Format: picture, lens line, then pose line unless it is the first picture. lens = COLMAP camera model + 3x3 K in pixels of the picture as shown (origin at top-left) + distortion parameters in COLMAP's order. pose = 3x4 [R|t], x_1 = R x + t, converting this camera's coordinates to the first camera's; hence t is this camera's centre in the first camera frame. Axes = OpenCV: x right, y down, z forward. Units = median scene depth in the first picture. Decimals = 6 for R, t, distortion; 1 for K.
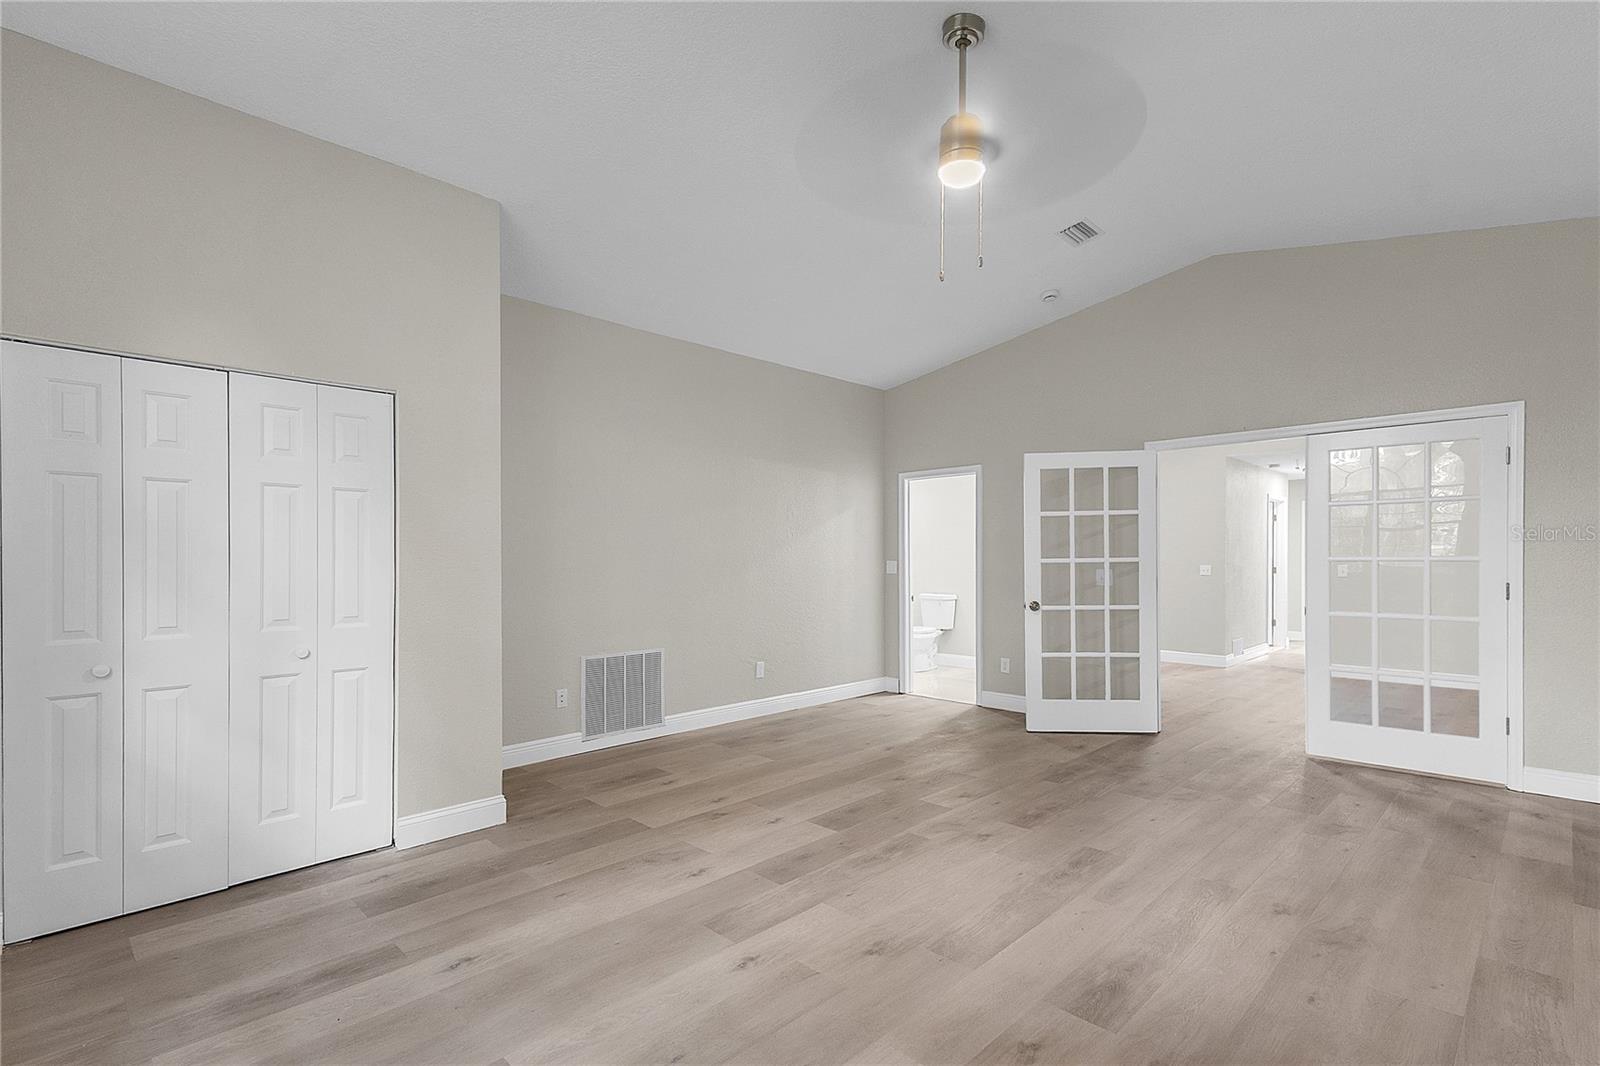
lens RADIAL K [[781.1, 0, 806.6], [0, 781.1, 551.1], [0, 0, 1]] dist [0.001892, 0.016282]
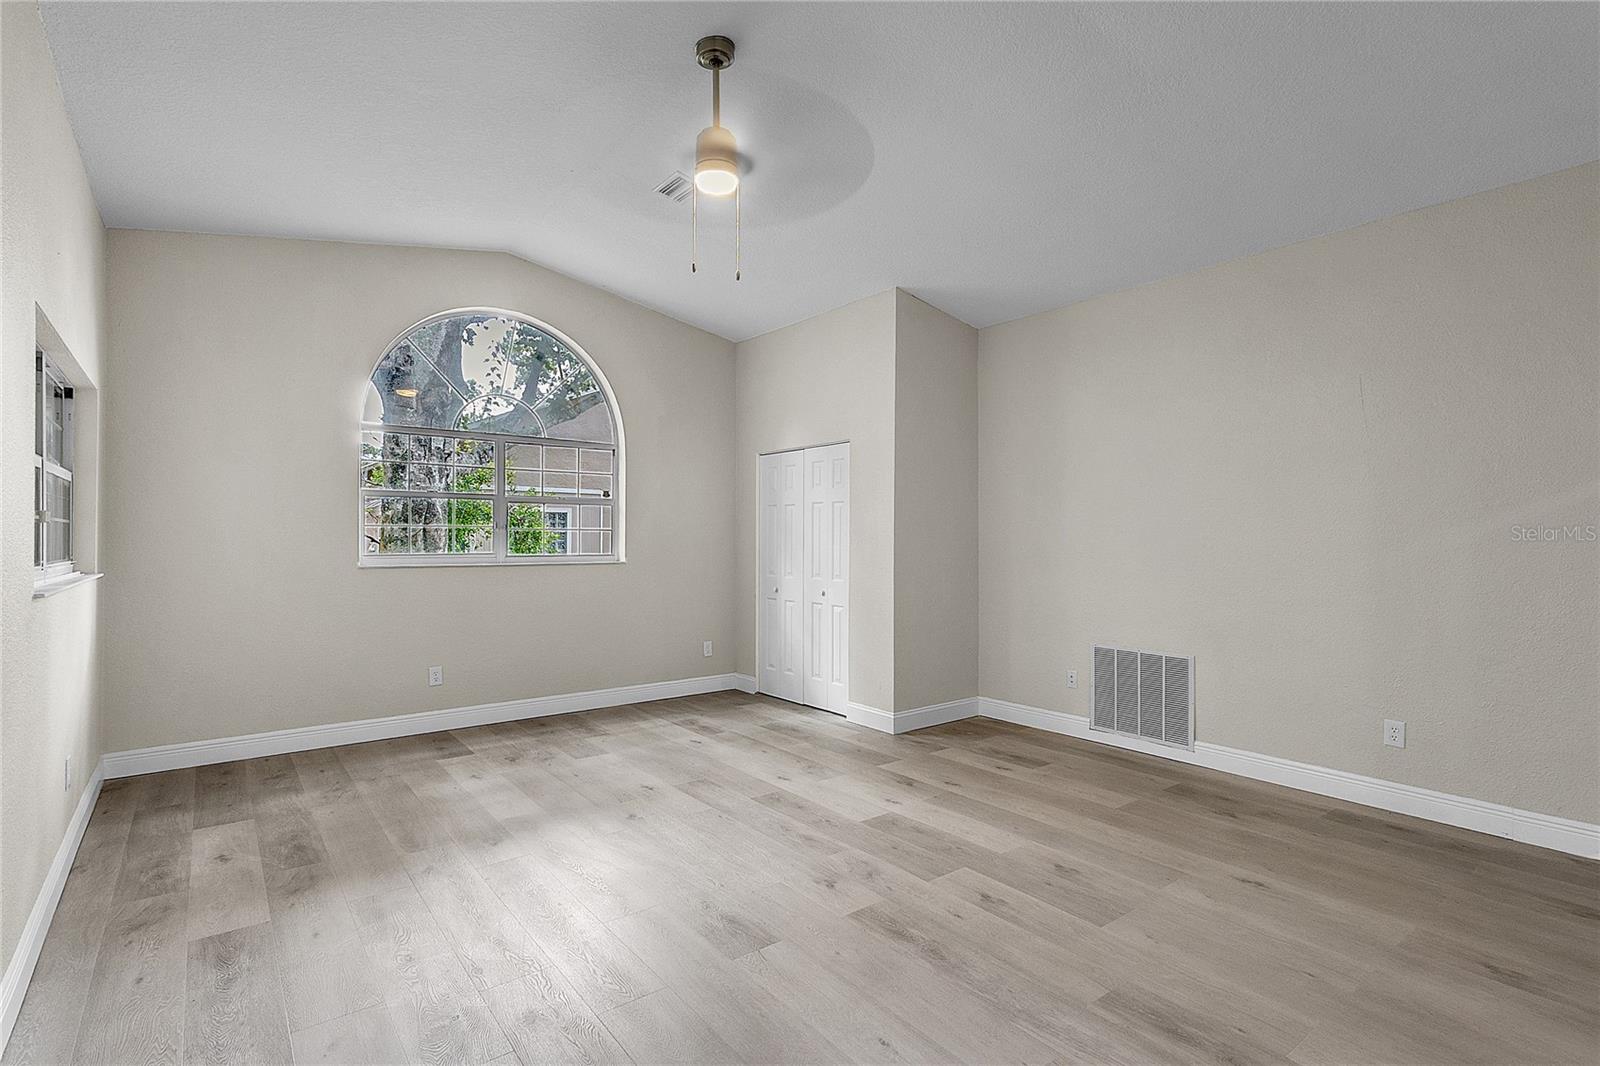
lens RADIAL K [[788.4, 0, 800.0], [0, 788.4, 533.0], [0, 0, 1]] dist [0.001128, 0.000057]
pose [[-0.163765, 0.000817, -0.986499, 0.986847], [0.006001, 0.999982, -0.000168, -0.010629], [0.986481, -0.005948, -0.163767, 1.029008]]
